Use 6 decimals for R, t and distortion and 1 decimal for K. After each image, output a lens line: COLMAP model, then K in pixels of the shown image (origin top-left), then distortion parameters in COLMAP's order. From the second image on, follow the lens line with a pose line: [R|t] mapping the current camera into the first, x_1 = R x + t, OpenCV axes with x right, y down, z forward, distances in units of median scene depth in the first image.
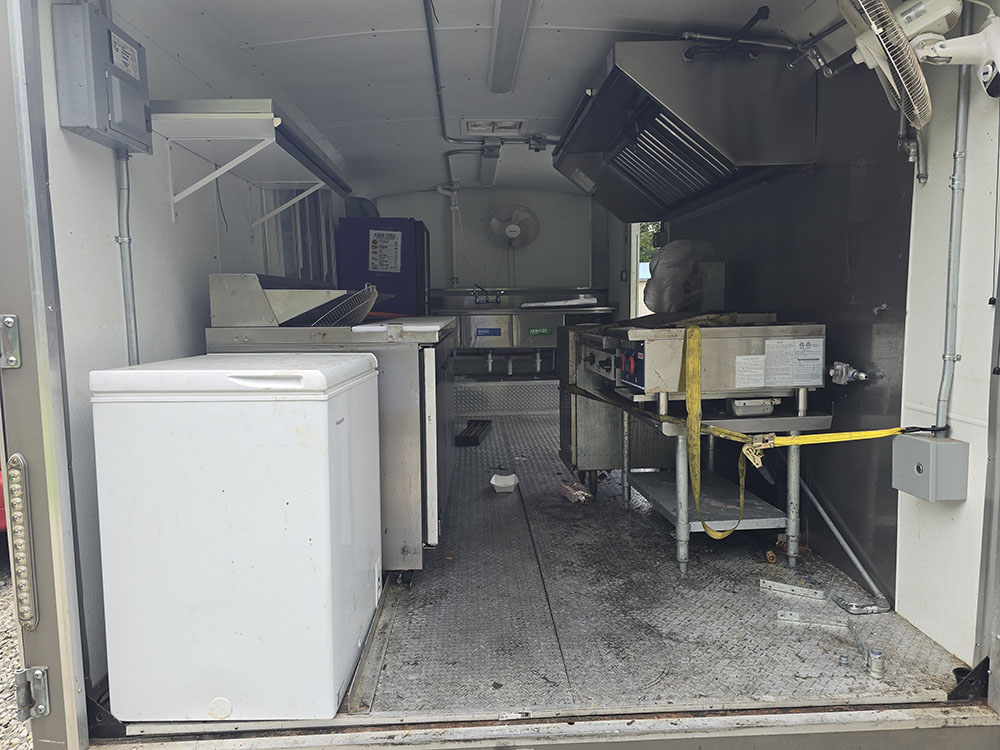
lens RADIAL K [[673.1, 0, 501.3], [0, 673.1, 374.1], [0, 0, 1]] dist [0.019613, -0.004579]
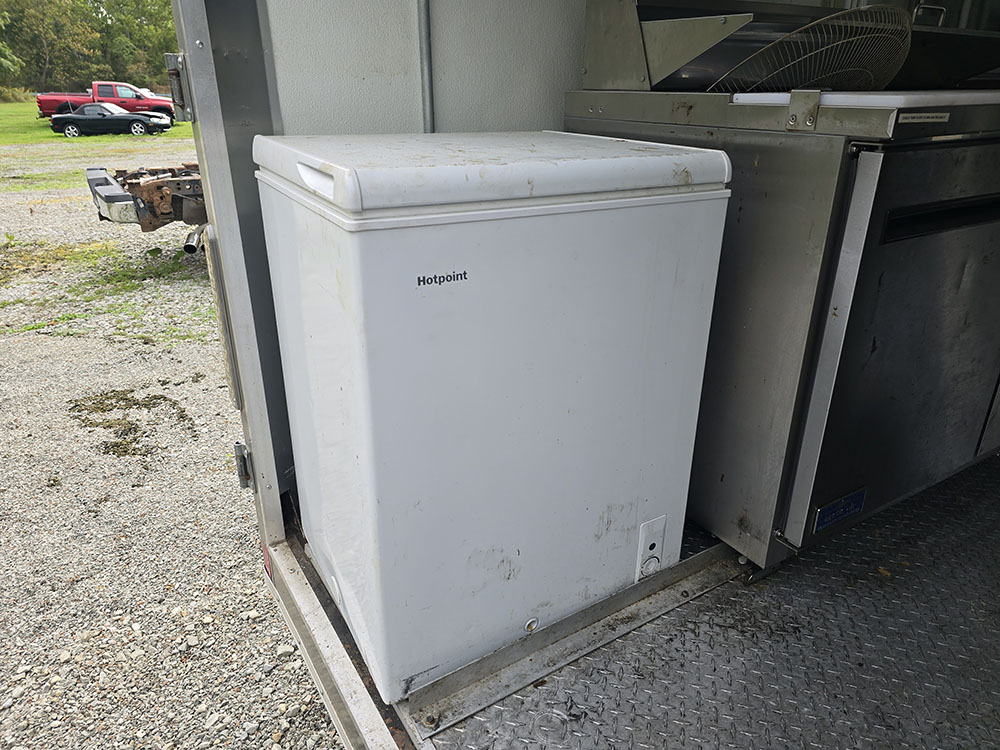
lens RADIAL K [[673.1, 0, 500.7], [0, 673.1, 370.7], [0, 0, 1]] dist [0.019613, -0.004579]
pose [[0.497426, 0.351101, -0.793281, 0.165373], [-0.098396, 0.931372, 0.350520, -0.037008], [0.861908, -0.096302, 0.497836, 0.576795]]
